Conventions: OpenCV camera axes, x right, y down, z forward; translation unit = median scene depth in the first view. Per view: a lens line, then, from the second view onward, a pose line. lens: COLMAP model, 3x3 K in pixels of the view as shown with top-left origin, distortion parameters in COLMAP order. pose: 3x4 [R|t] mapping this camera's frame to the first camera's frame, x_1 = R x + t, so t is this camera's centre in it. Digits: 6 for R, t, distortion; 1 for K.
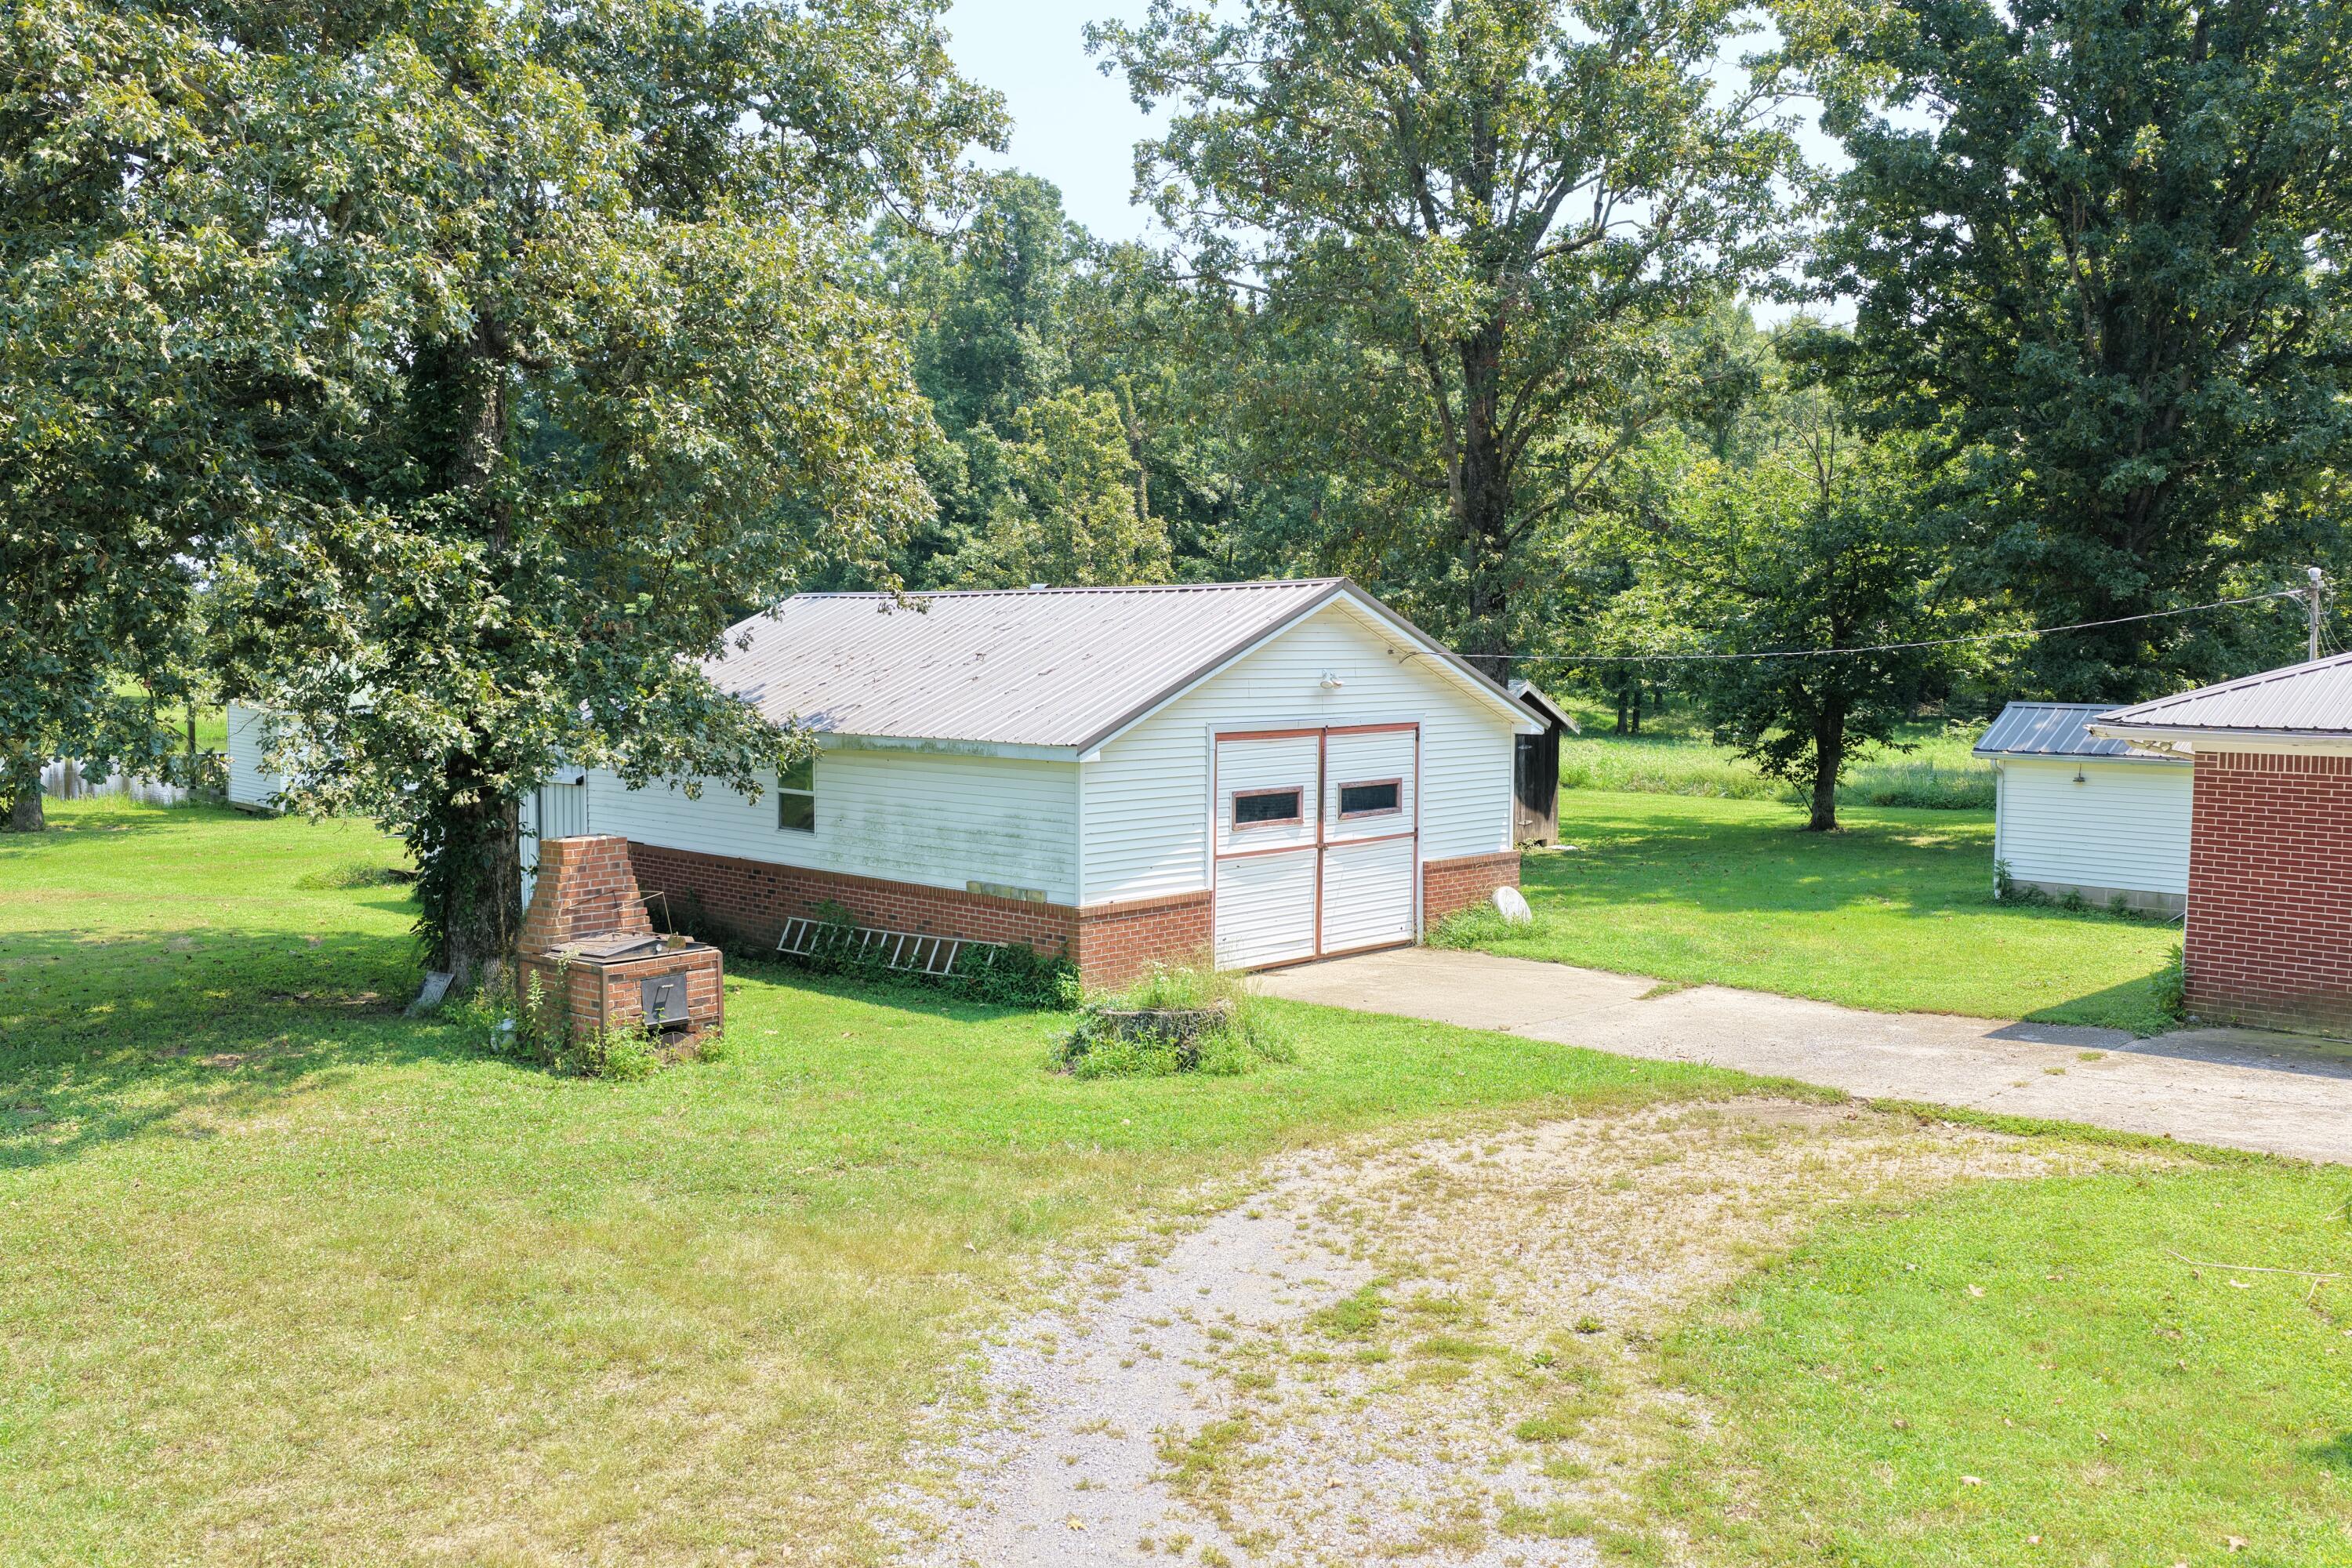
lens RADIAL K [[1963.6, 0, 1173.6], [0, 1963.6, 782.2], [0, 0, 1]] dist [-0.003958, 0.026751]
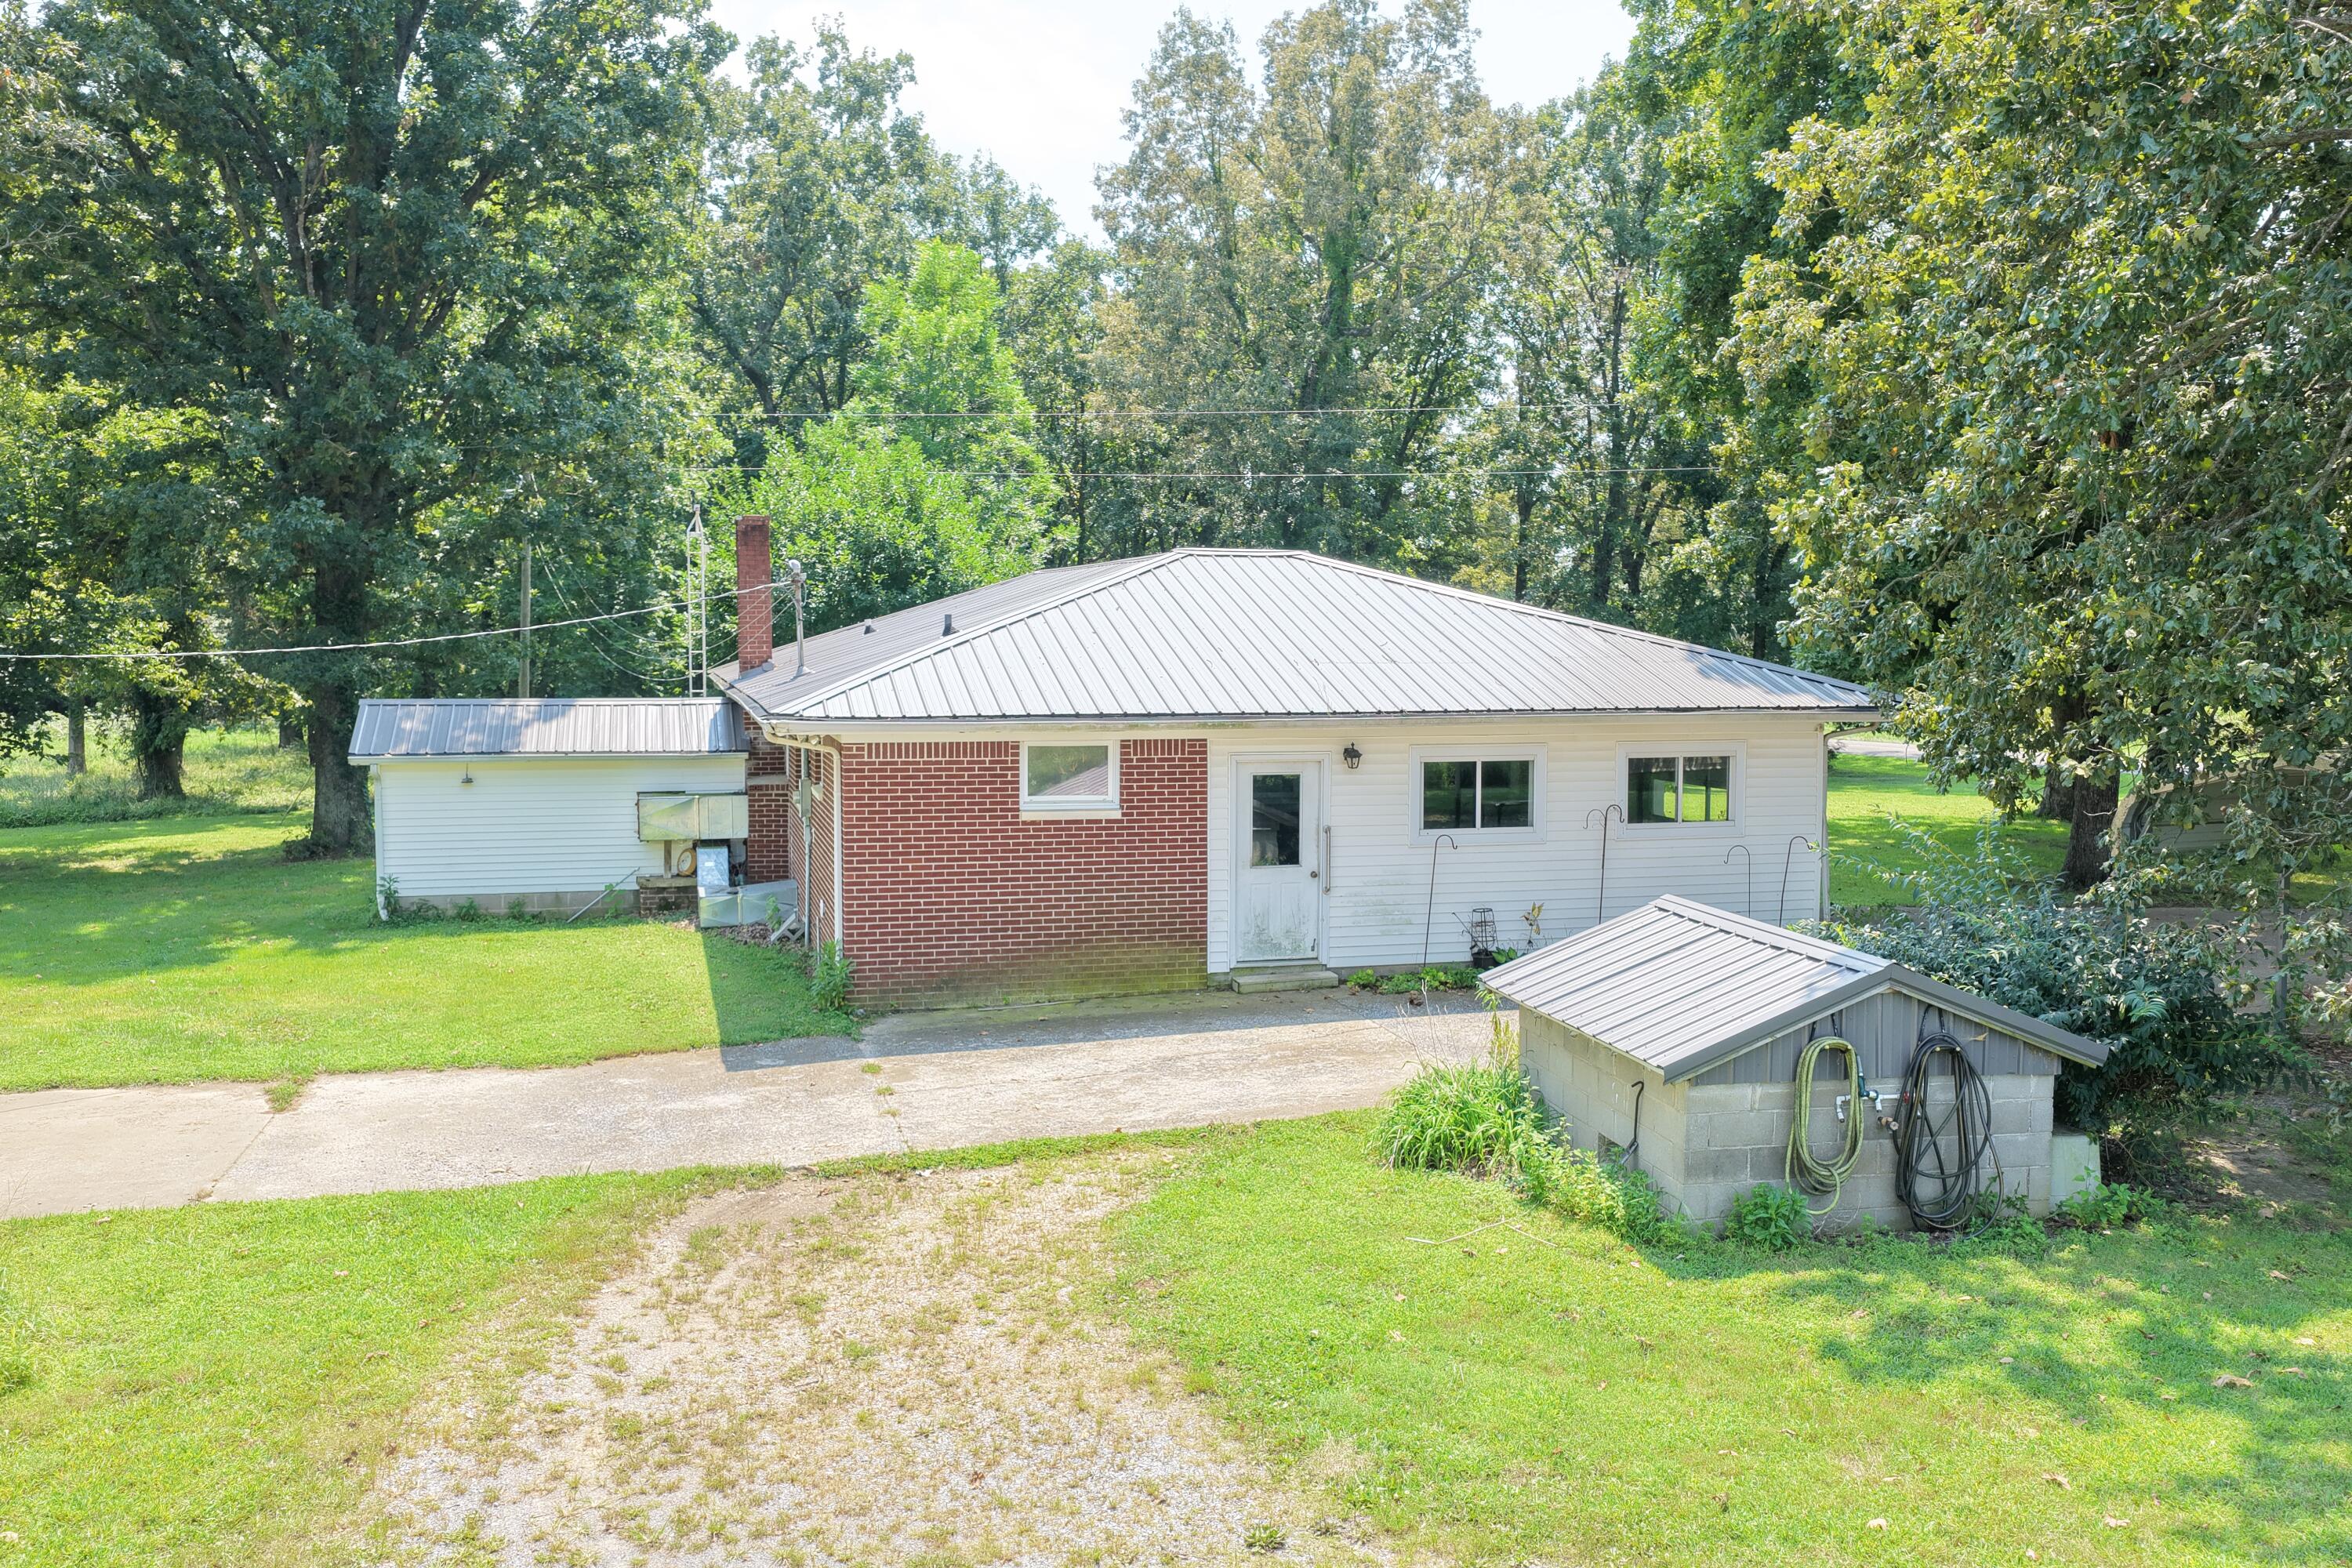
lens RADIAL K [[1963.6, 0, 1170.3], [0, 1963.6, 780.8], [0, 0, 1]] dist [-0.003958, 0.026751]
pose [[0.510014, -0.066075, 0.857624, -0.325340], [0.062717, 0.997248, 0.039536, -0.034224], [-0.857877, 0.033624, 0.512755, 0.474752]]
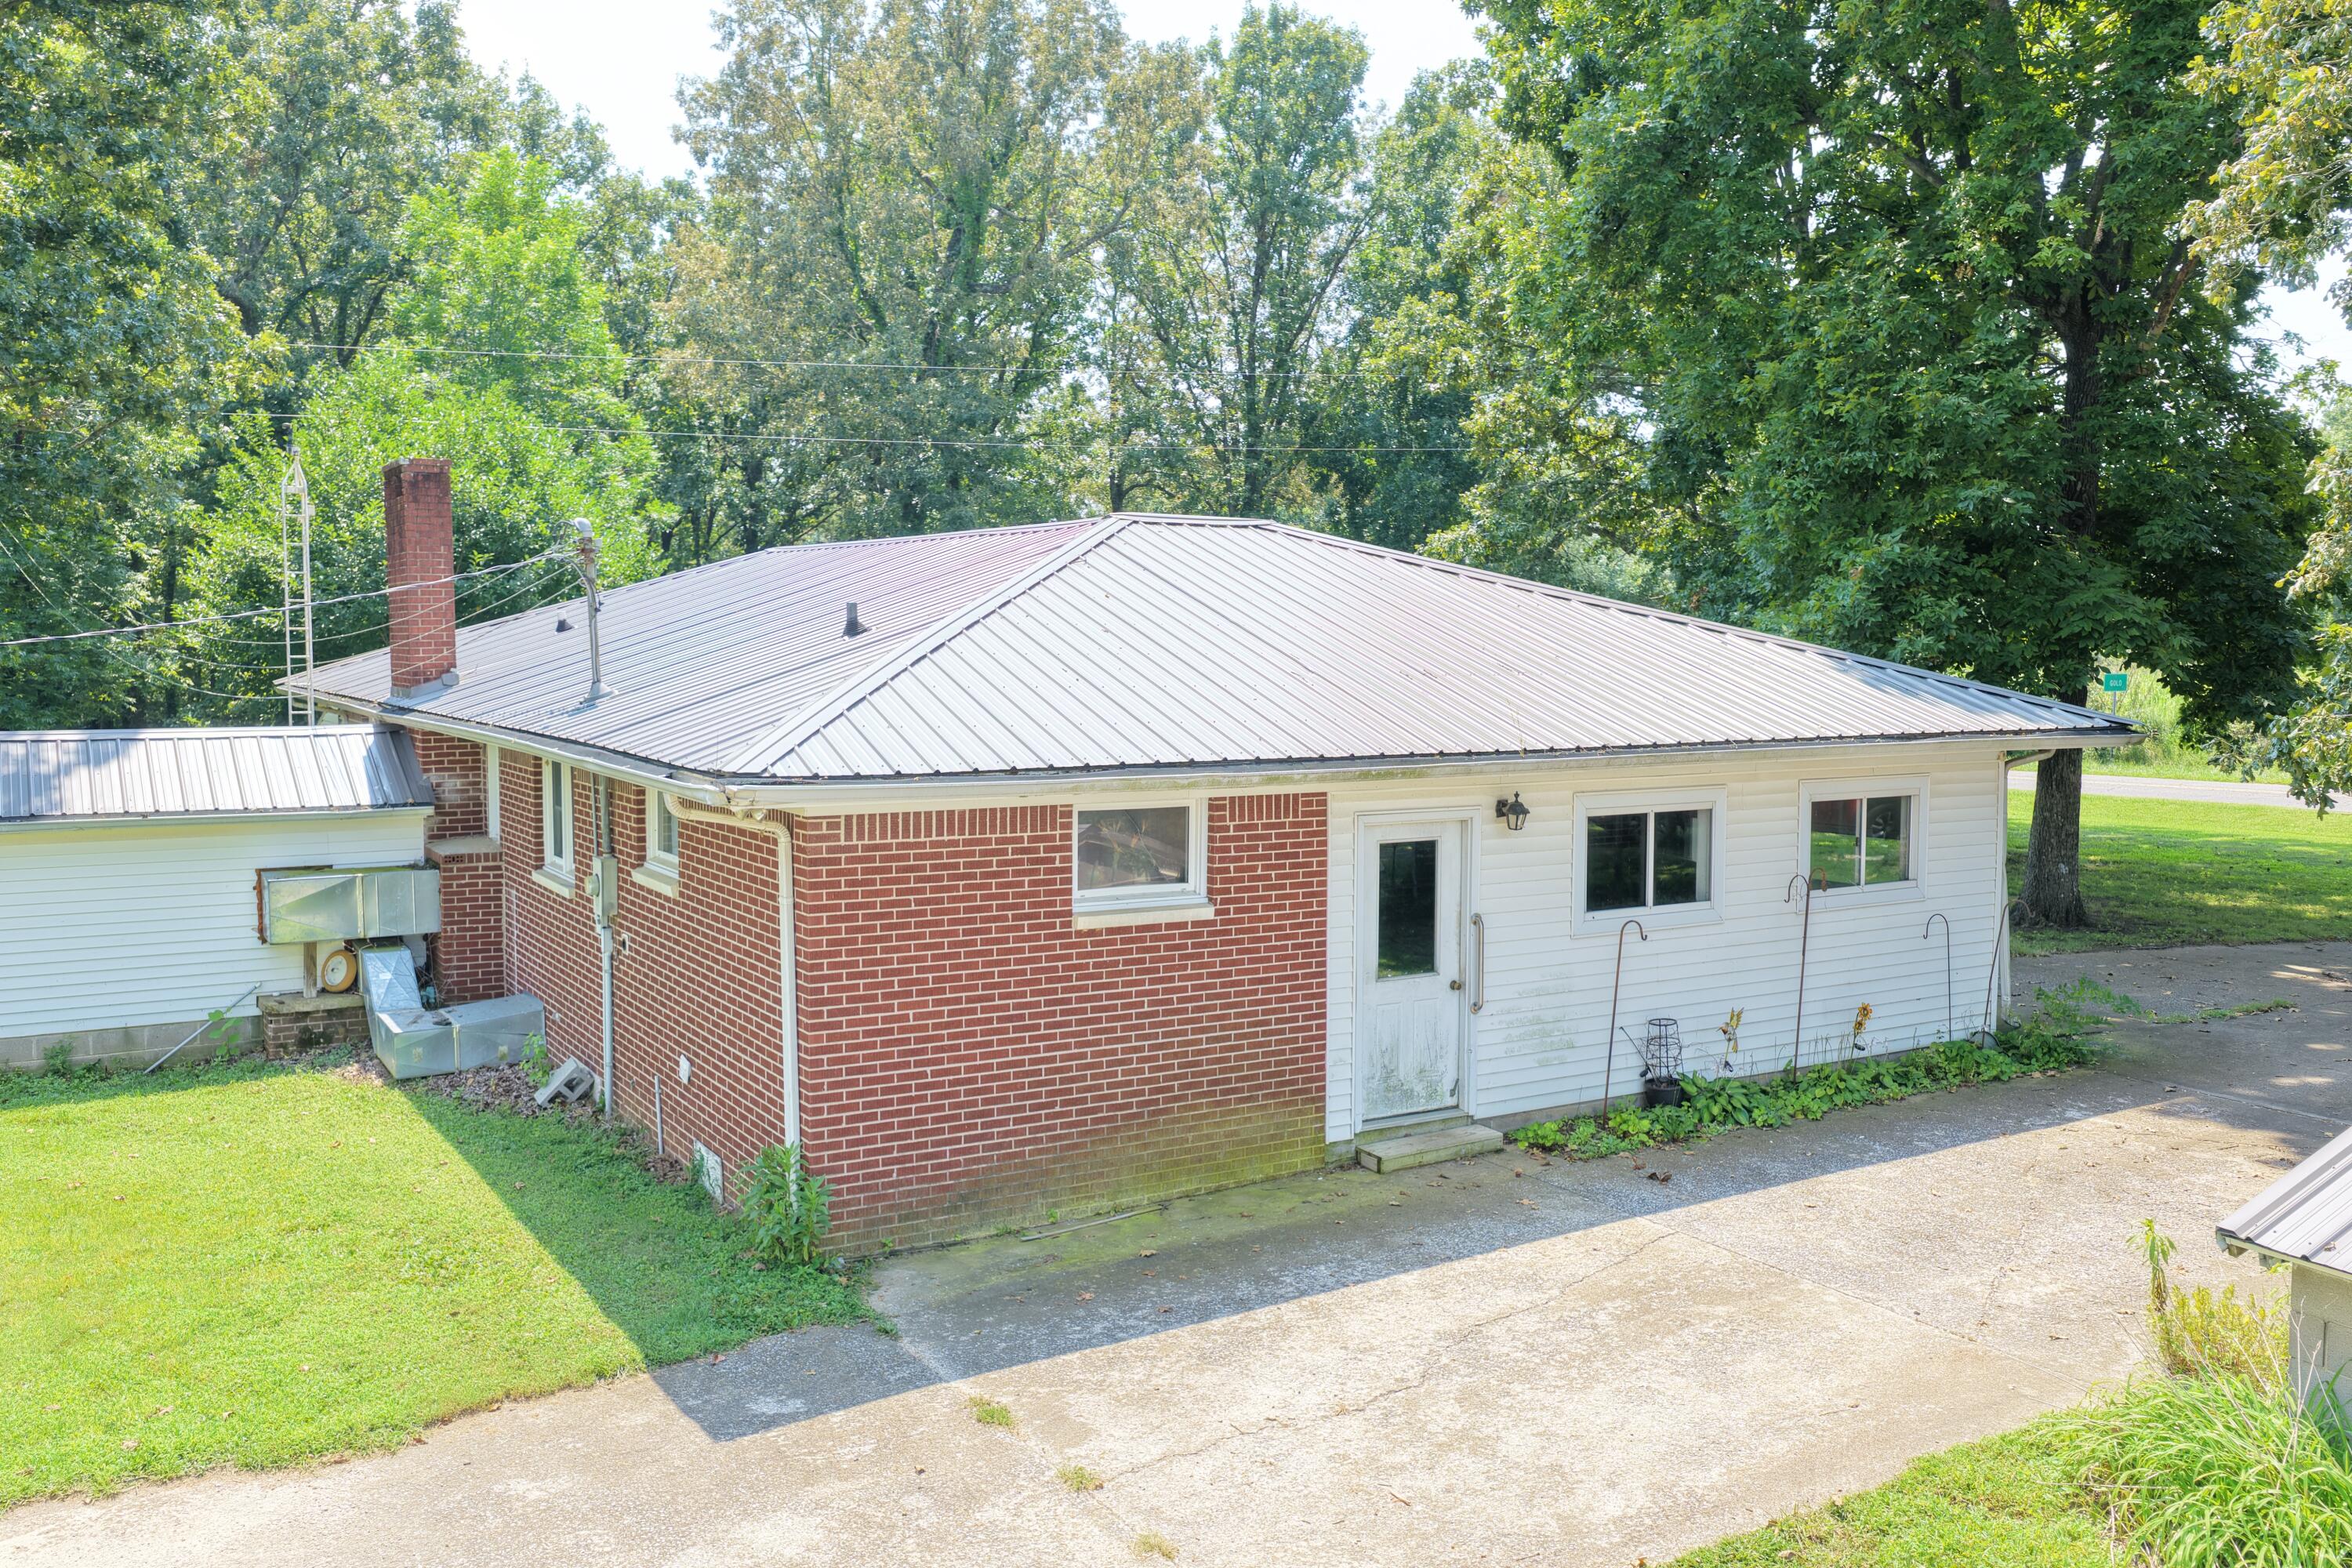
lens RADIAL K [[1963.6, 0, 1186.0], [0, 1963.6, 789.7], [0, 0, 1]] dist [-0.003958, 0.026751]
pose [[0.251980, -0.079982, 0.964422, -0.026902], [0.068982, 0.995528, 0.064539, -0.071839], [-0.965271, 0.050265, 0.256370, 0.983654]]
